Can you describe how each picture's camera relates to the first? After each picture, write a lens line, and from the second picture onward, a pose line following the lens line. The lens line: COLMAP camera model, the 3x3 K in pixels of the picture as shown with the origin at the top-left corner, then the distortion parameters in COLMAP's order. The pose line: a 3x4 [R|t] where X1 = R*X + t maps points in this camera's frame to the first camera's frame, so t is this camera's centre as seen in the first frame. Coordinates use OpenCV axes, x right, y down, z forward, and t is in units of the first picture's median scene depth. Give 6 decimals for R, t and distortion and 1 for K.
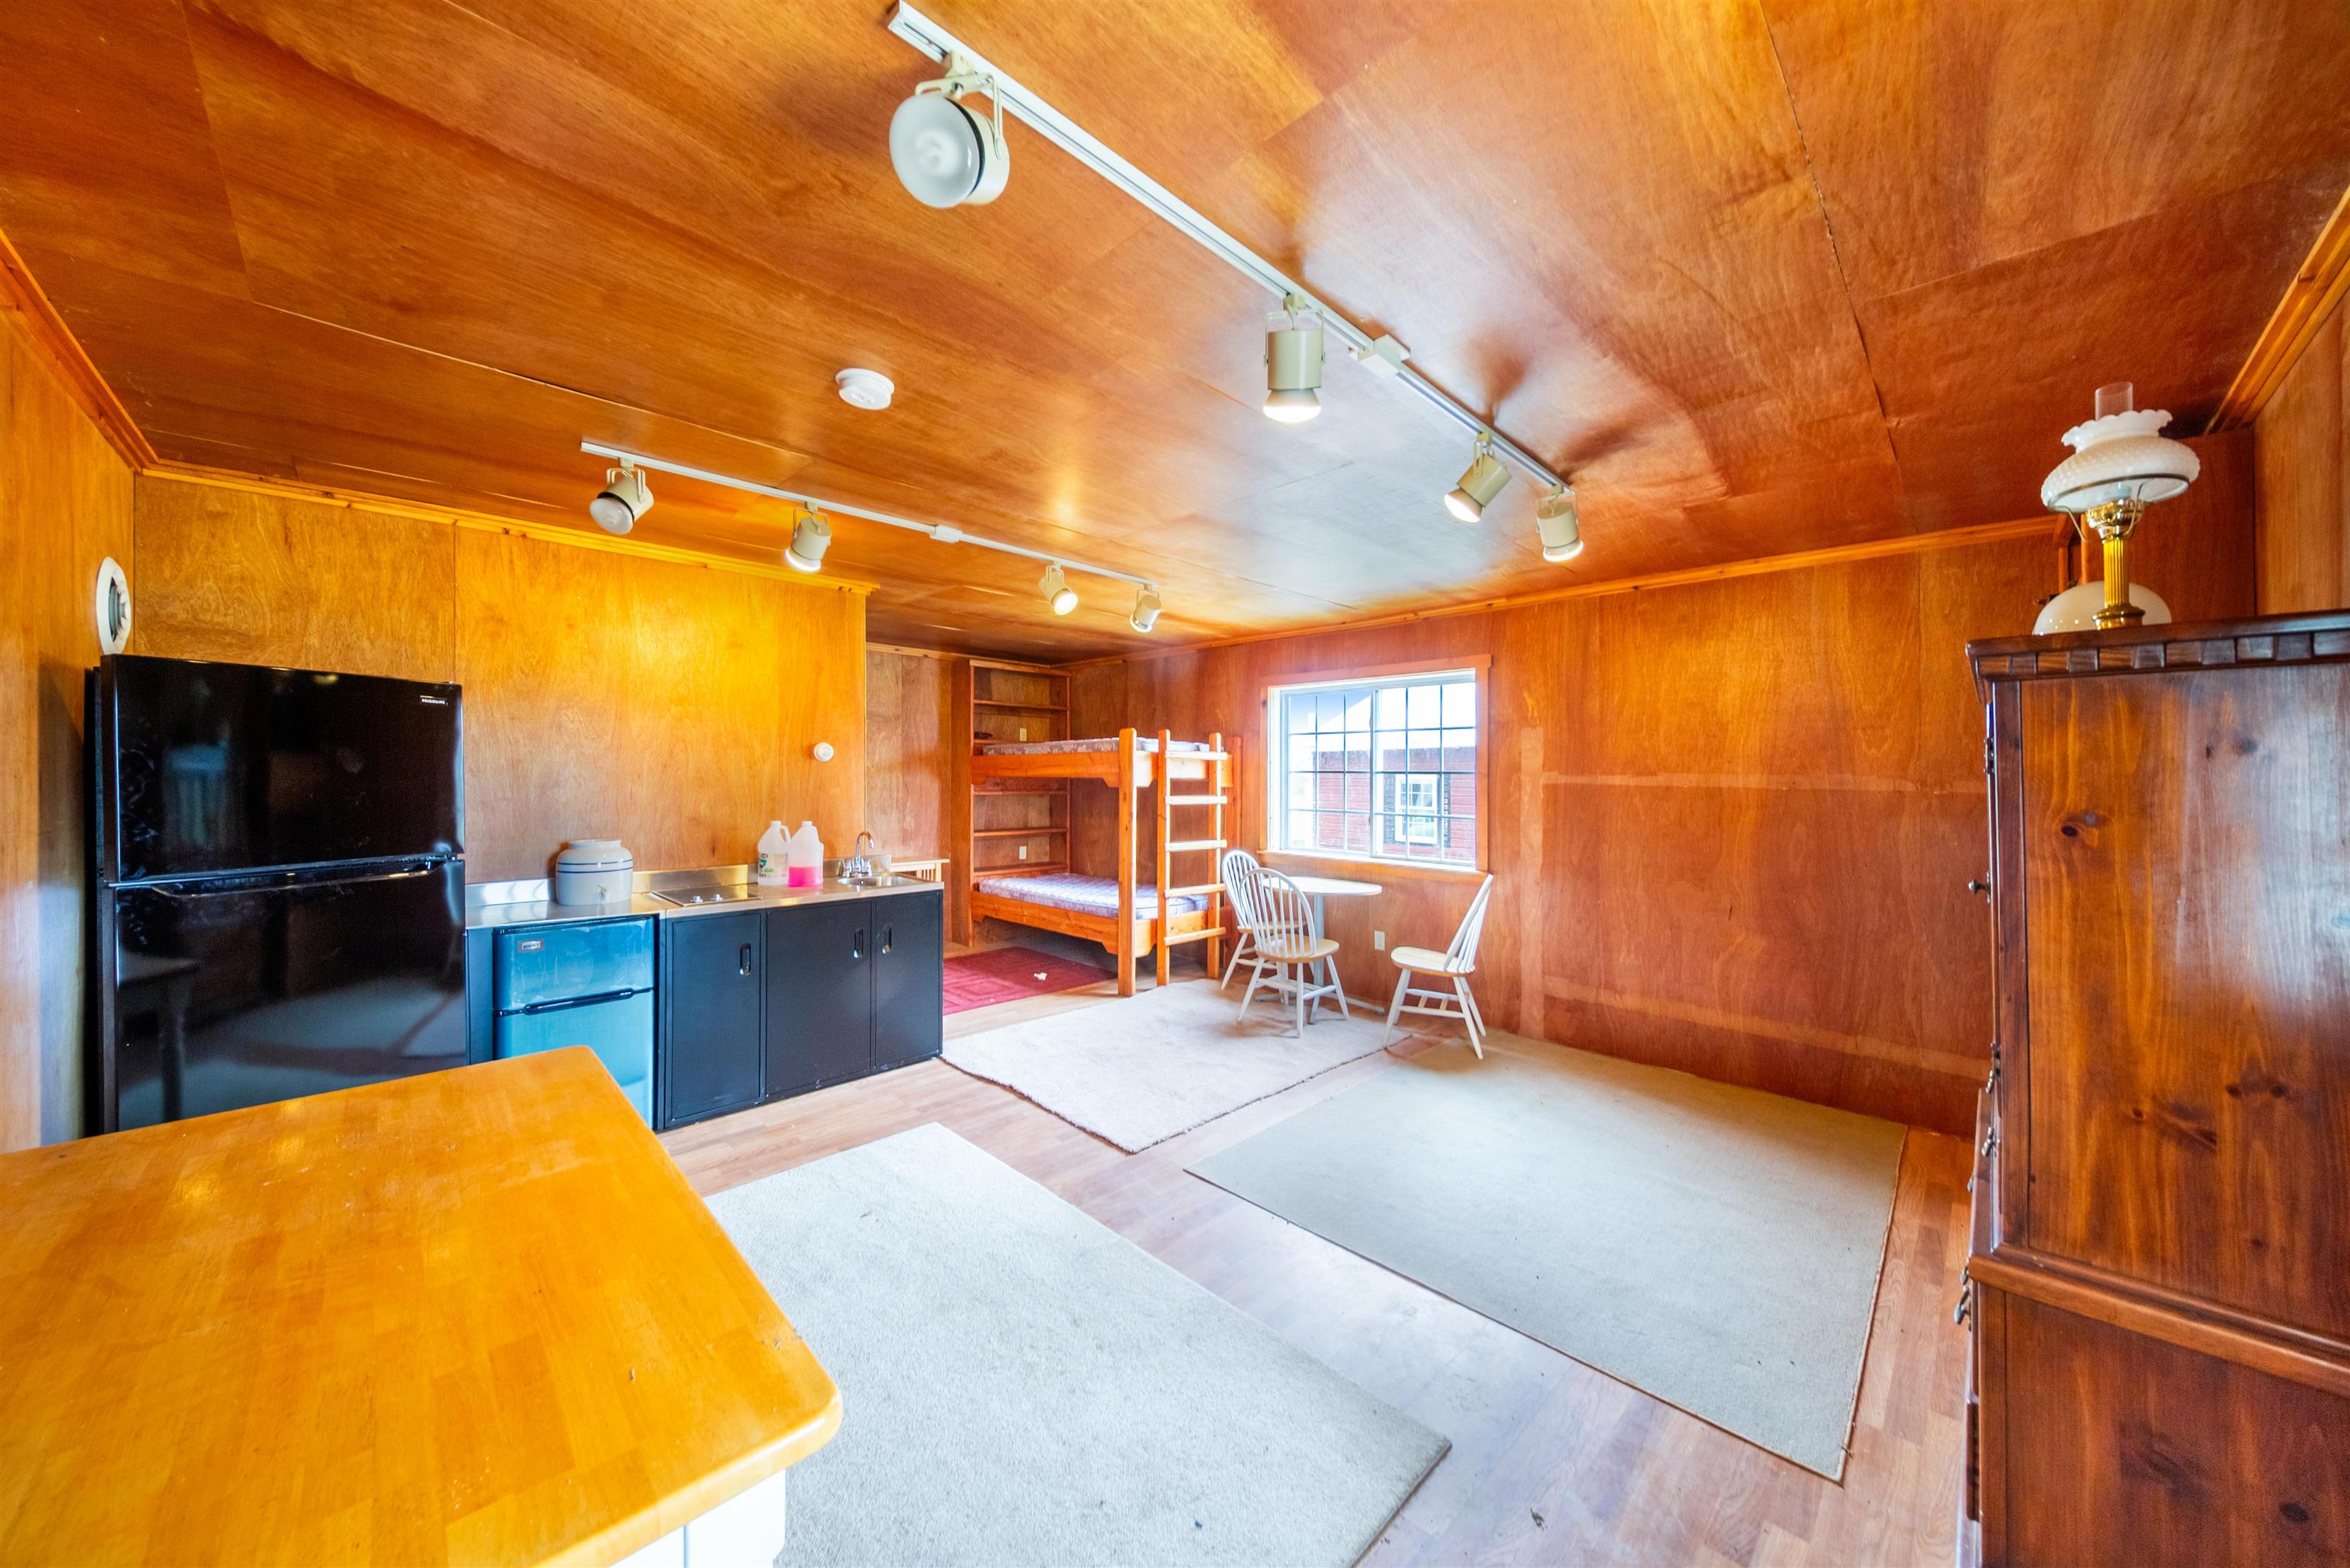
lens RADIAL K [[783.3, 0, 1151.7], [0, 783.3, 789.1], [0, 0, 1]] dist [0.002035, -0.007269]
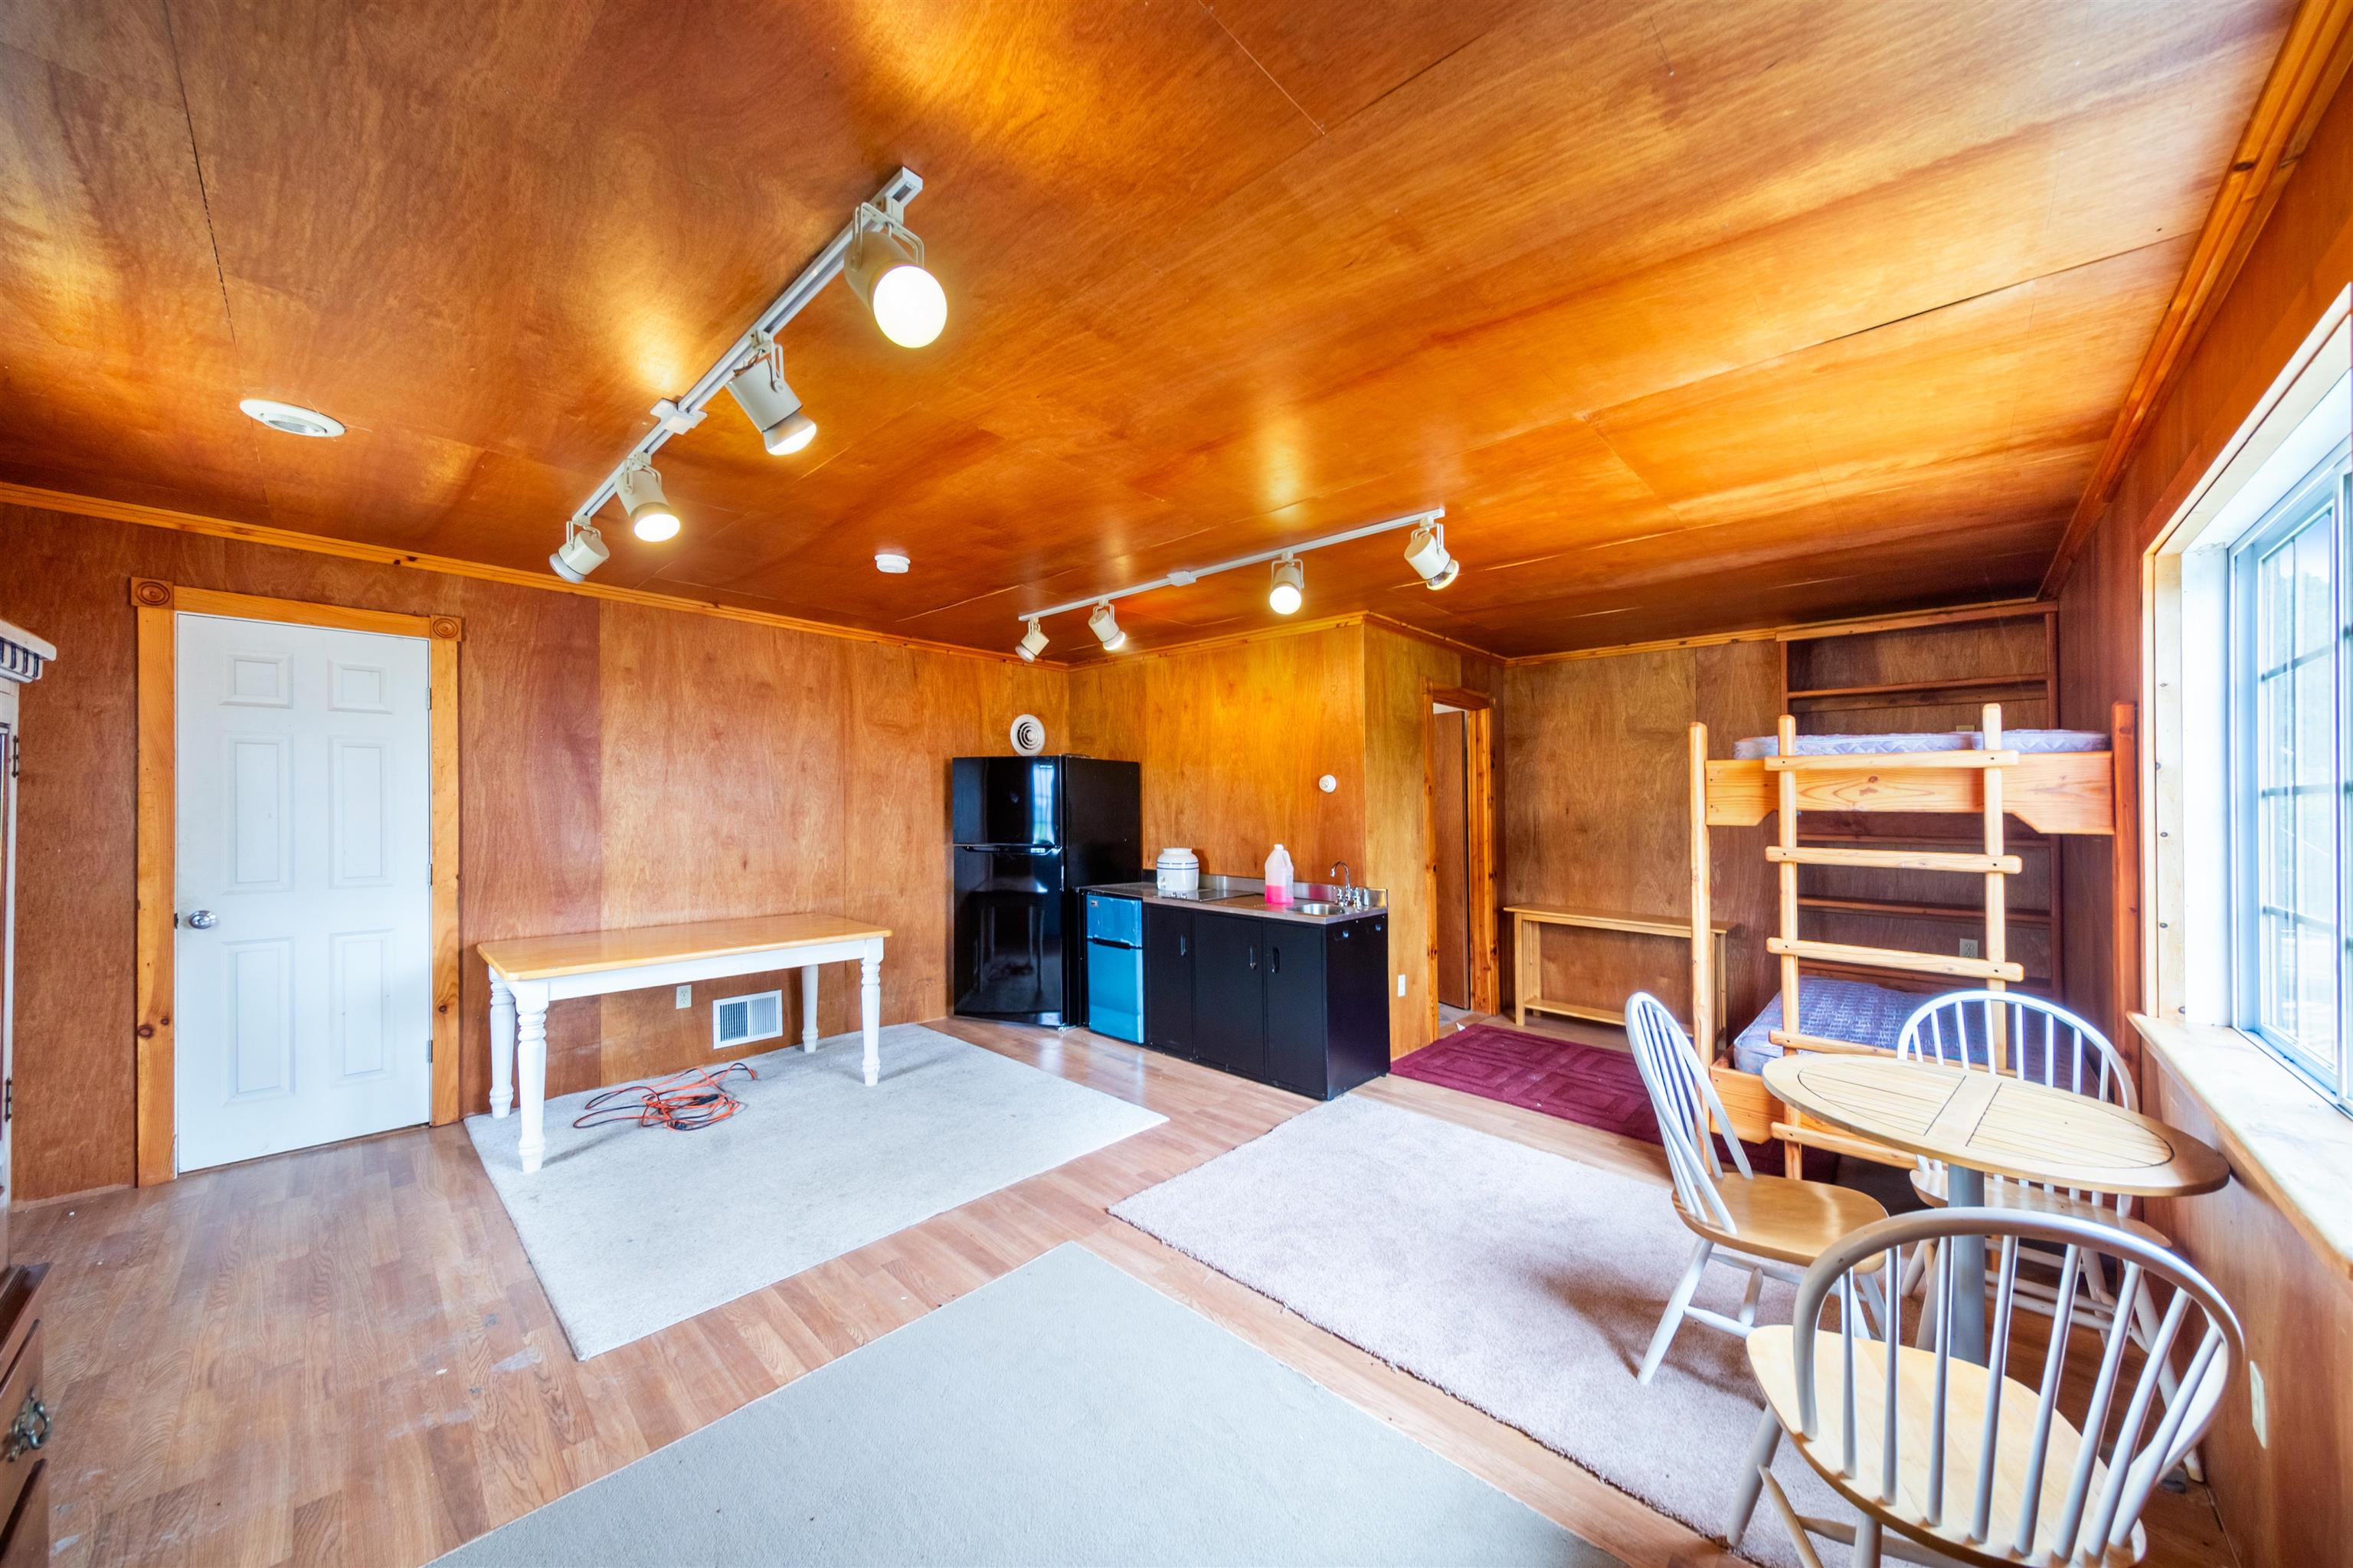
lens RADIAL K [[784.4, 0, 1153.1], [0, 784.4, 789.1], [0, 0, 1]] dist [0.002035, -0.007269]
pose [[0.053282, -0.025046, -0.998265, 0.704691], [-0.021952, 0.999414, -0.026246, -0.006369], [0.998338, 0.023312, 0.052701, 0.768377]]
